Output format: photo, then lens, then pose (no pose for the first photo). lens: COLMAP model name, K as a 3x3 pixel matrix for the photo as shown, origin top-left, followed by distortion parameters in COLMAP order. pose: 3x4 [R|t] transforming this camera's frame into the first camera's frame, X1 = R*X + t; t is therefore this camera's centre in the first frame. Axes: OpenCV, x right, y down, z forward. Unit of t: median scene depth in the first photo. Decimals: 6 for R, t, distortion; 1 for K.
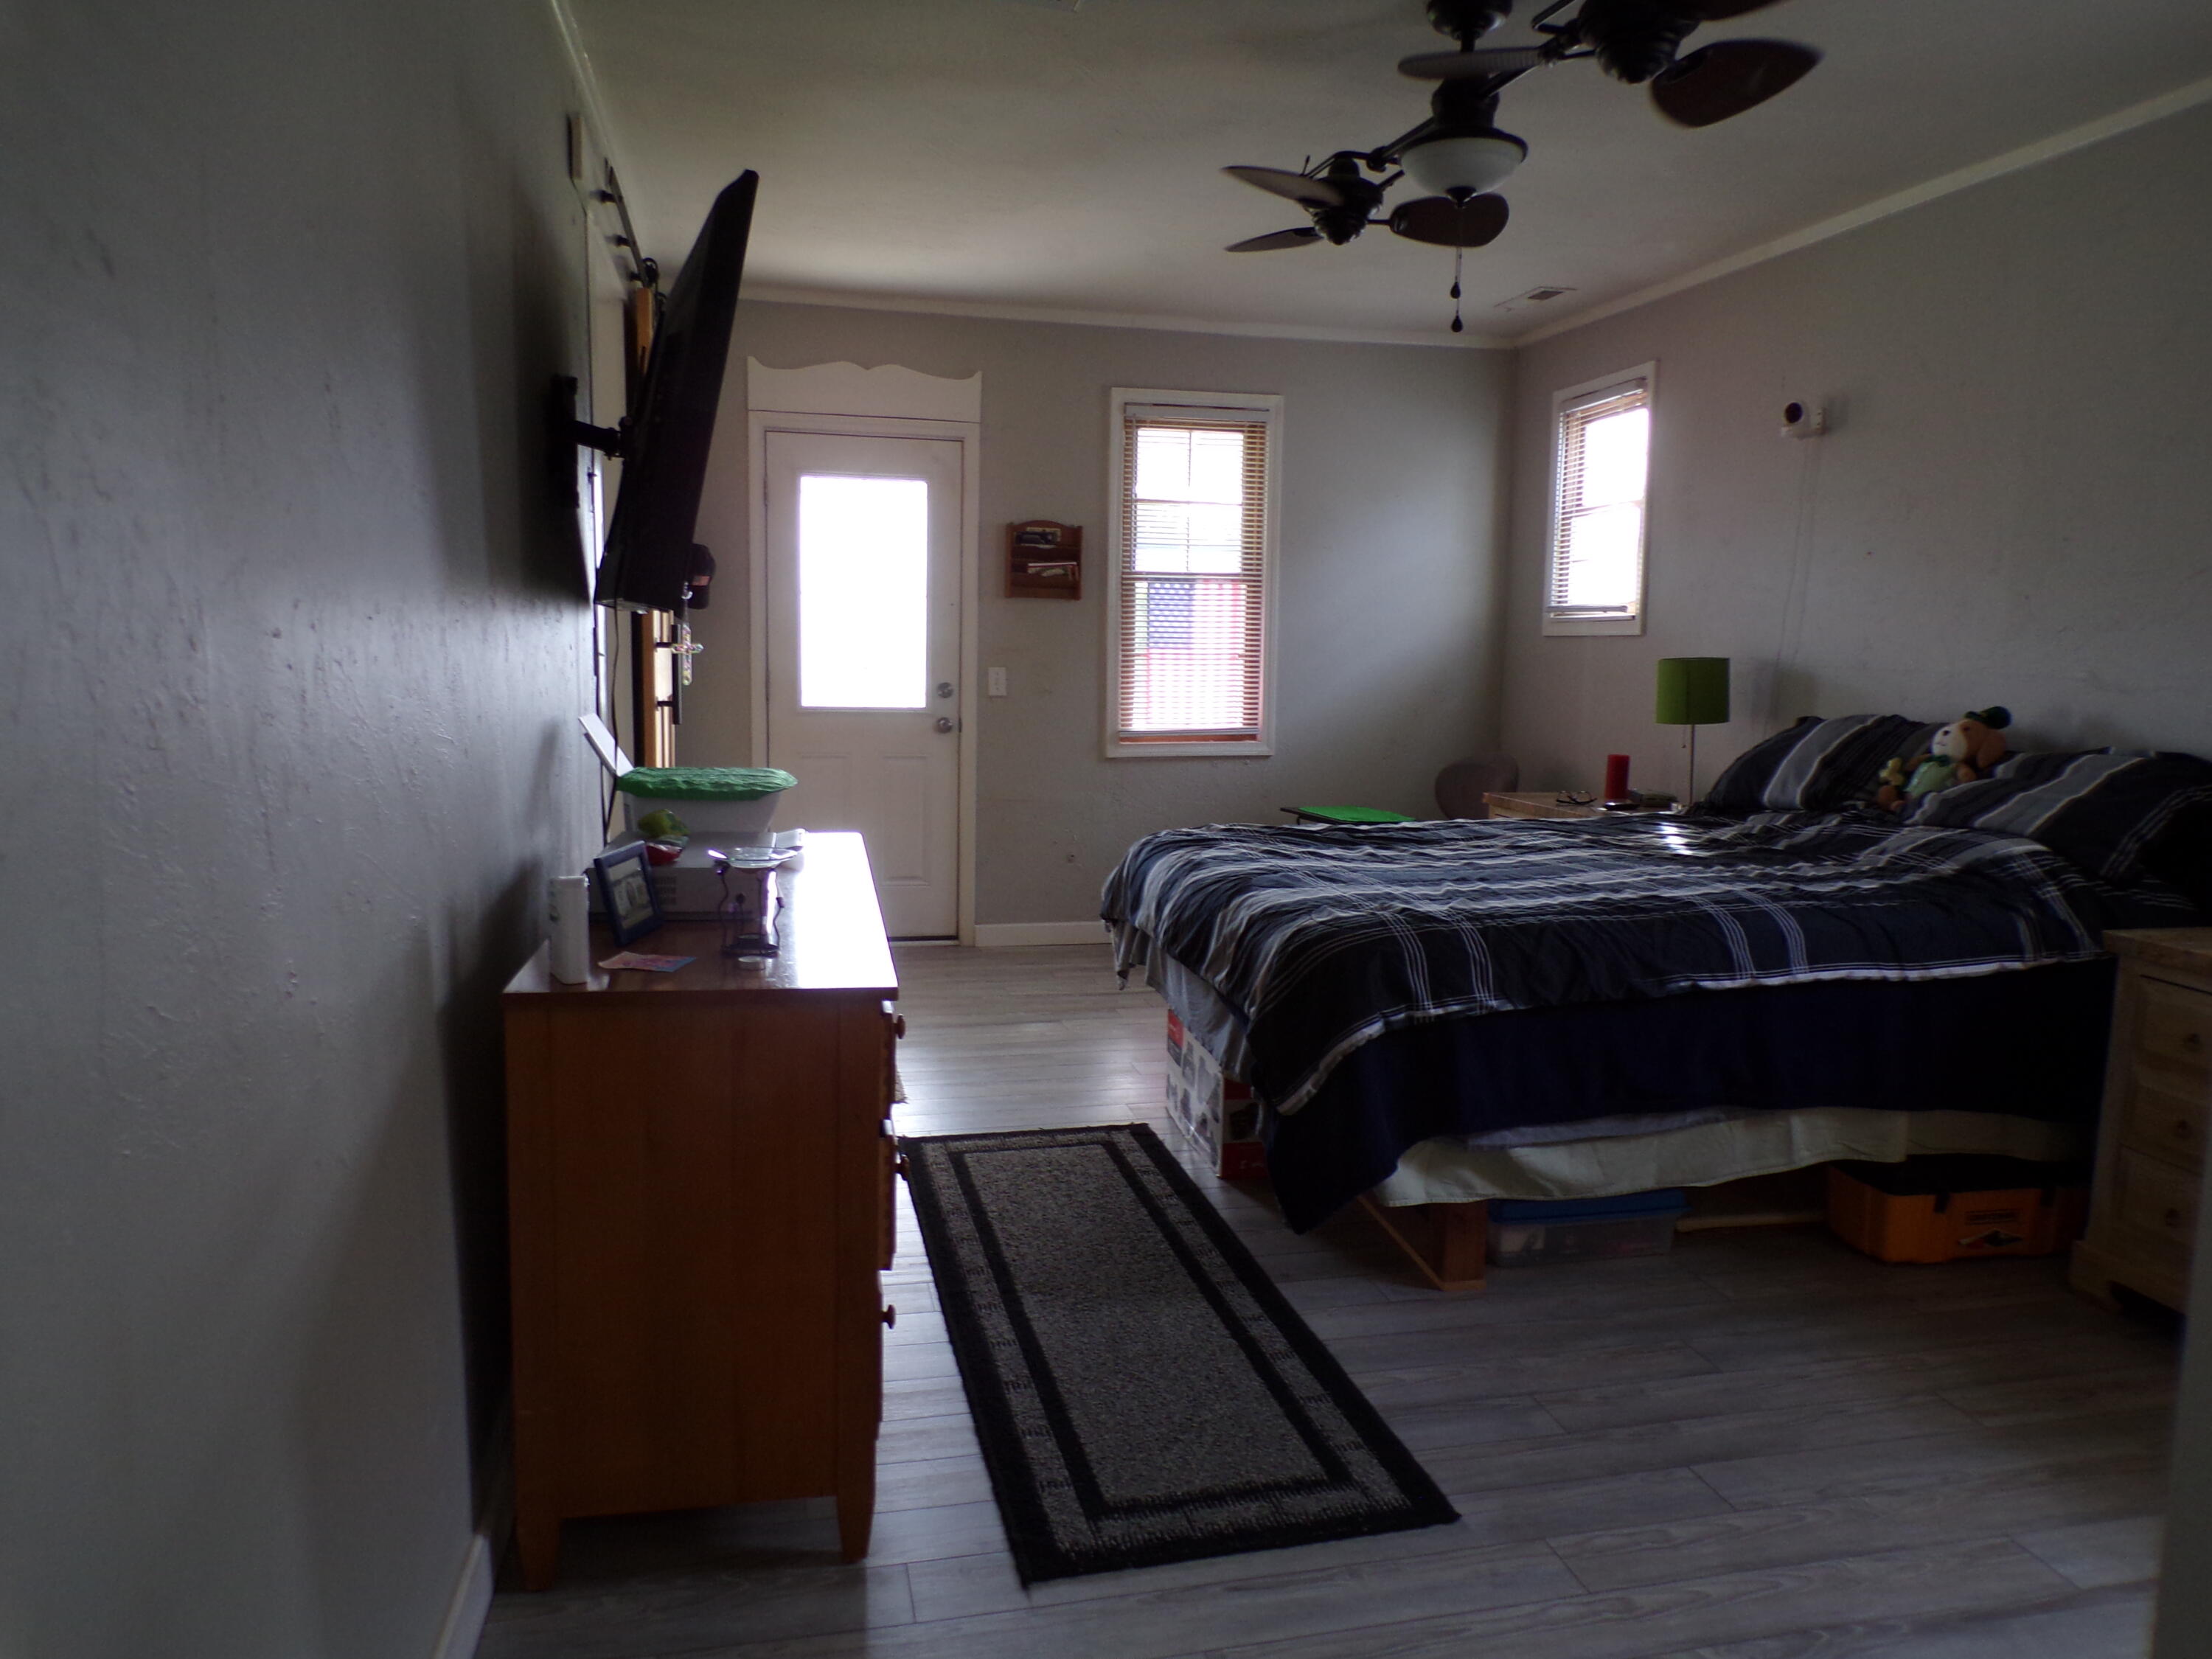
lens RADIAL K [[1488.2, 0, 1099.1], [0, 1488.2, 826.6], [0, 0, 1]] dist [-0.002227, 0.006231]
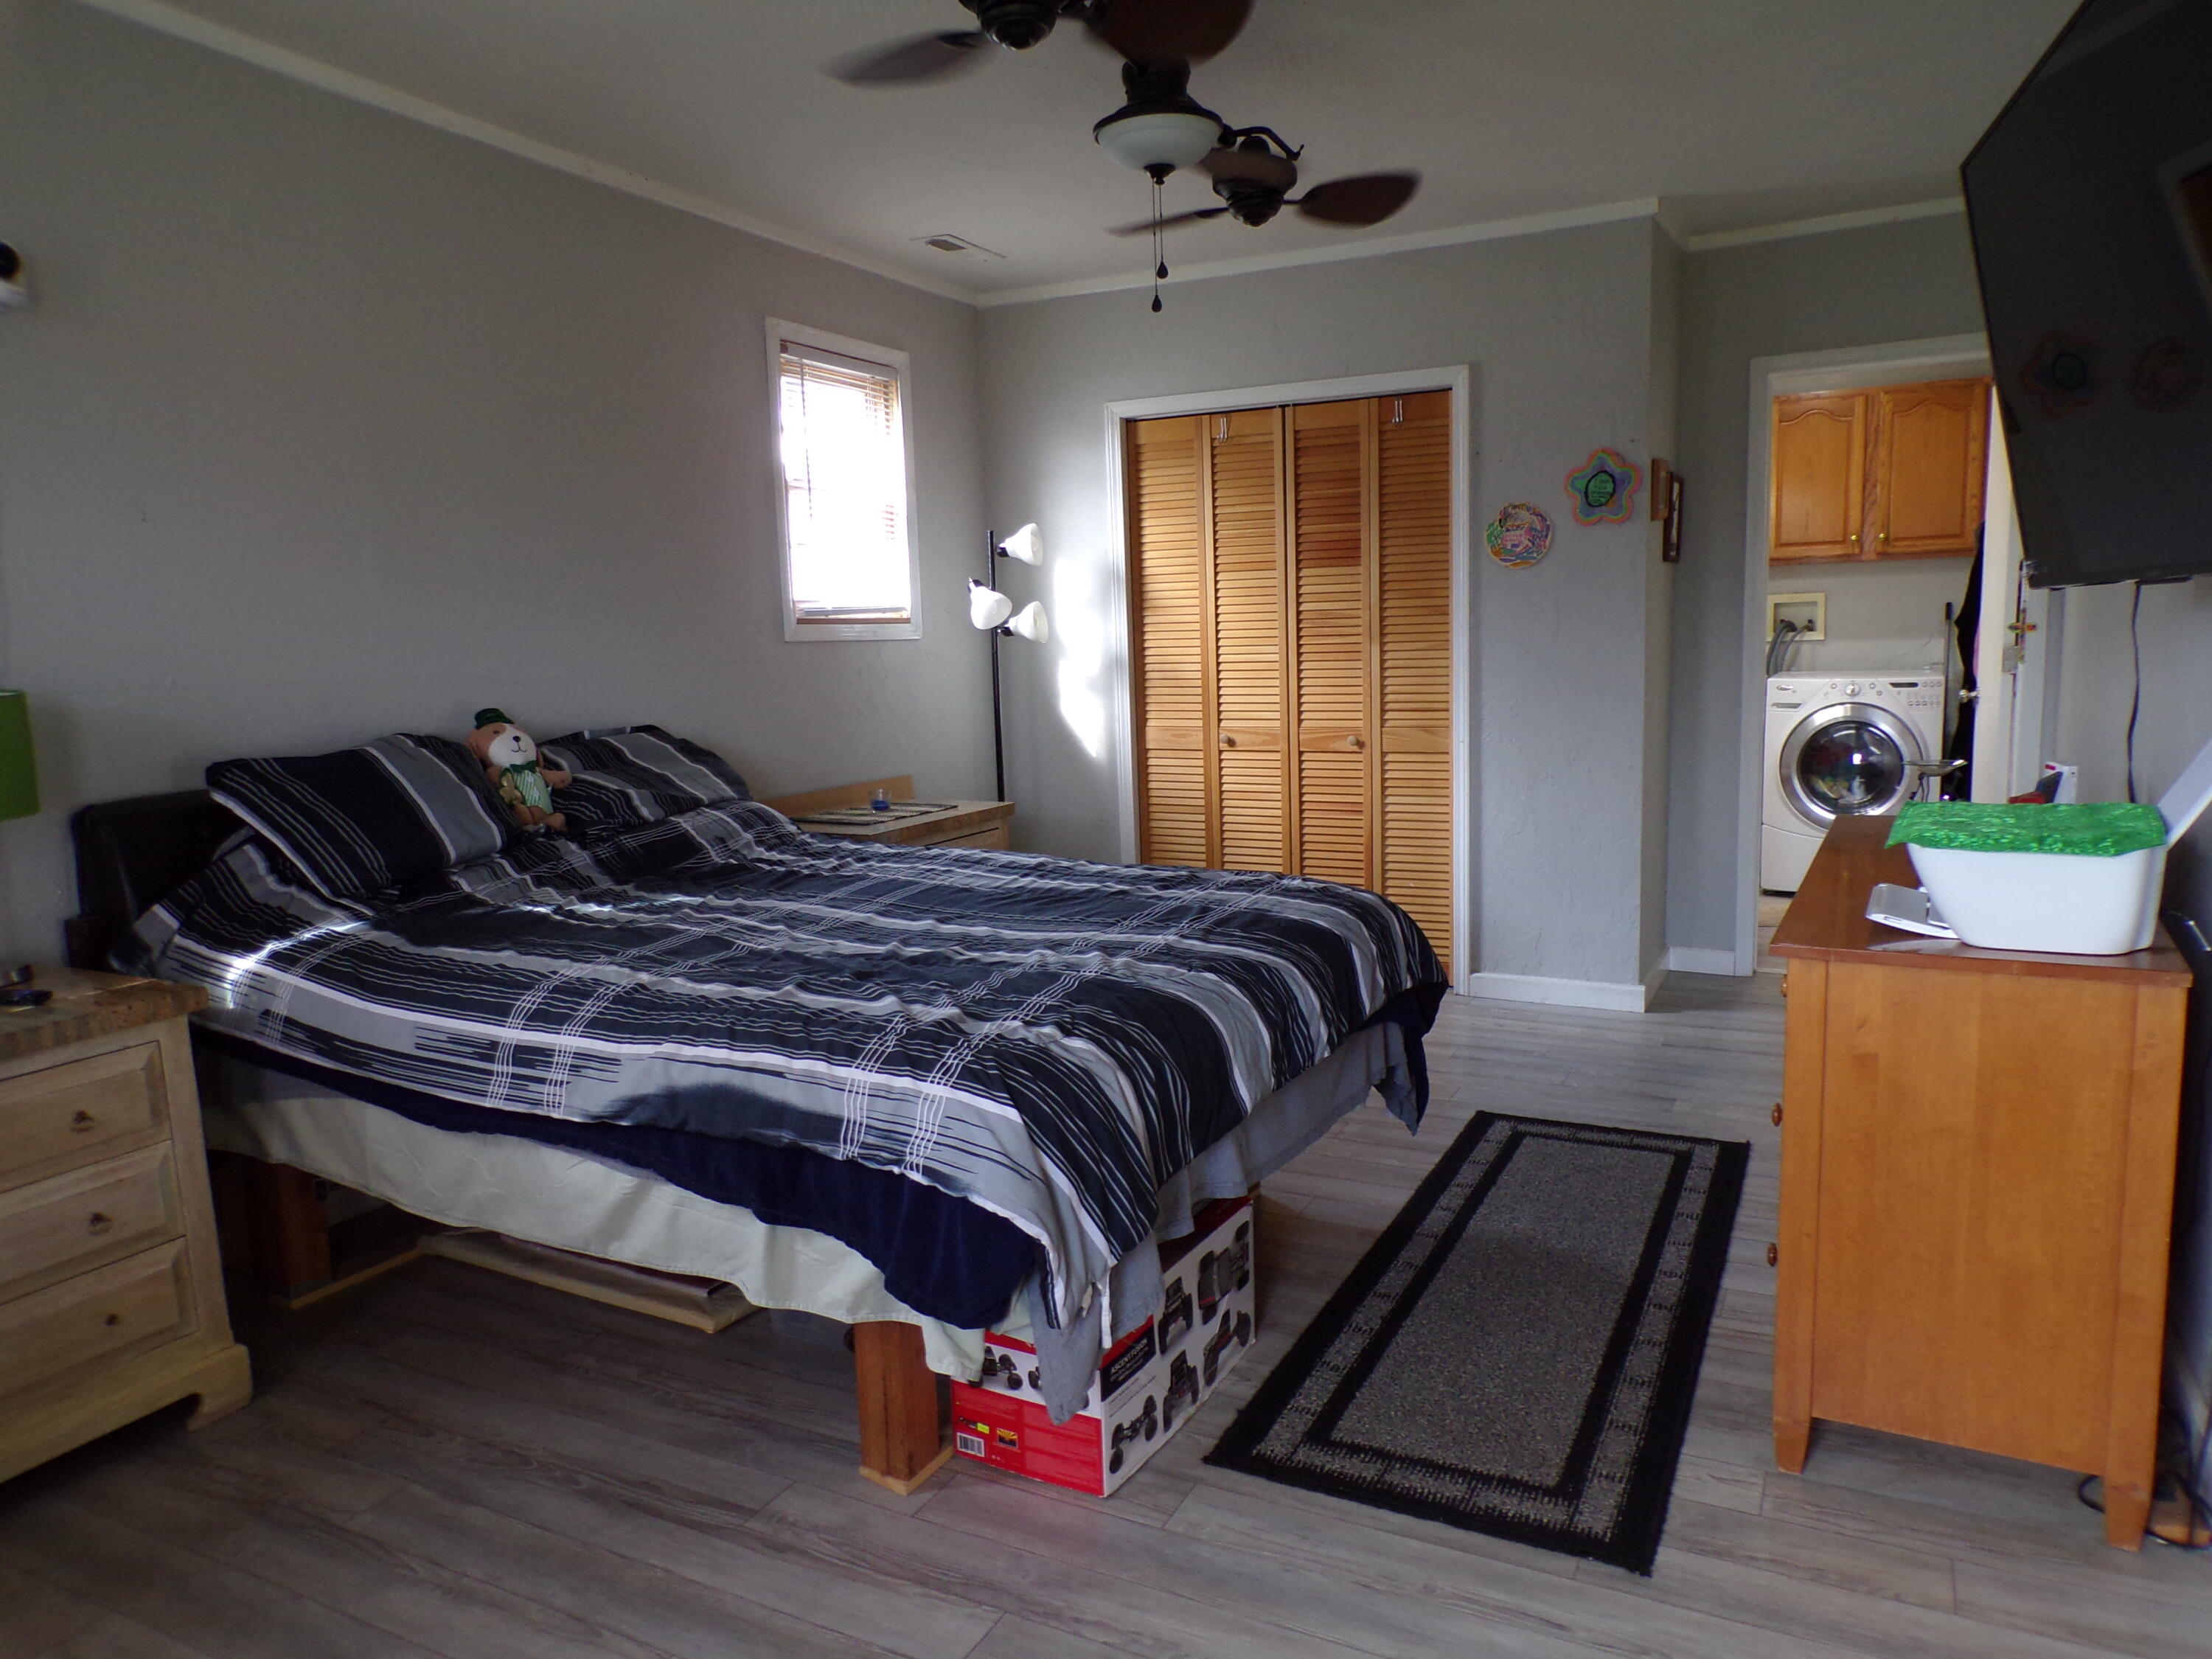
lens RADIAL K [[1488.2, 0, 1093.2], [0, 1488.2, 830.9], [0, 0, 1]] dist [-0.002227, 0.006231]
pose [[-0.758620, -0.071445, 0.647604, -0.434640], [0.112262, 0.964770, 0.237942, -0.272057], [-0.641788, 0.253208, -0.723874, 2.018416]]
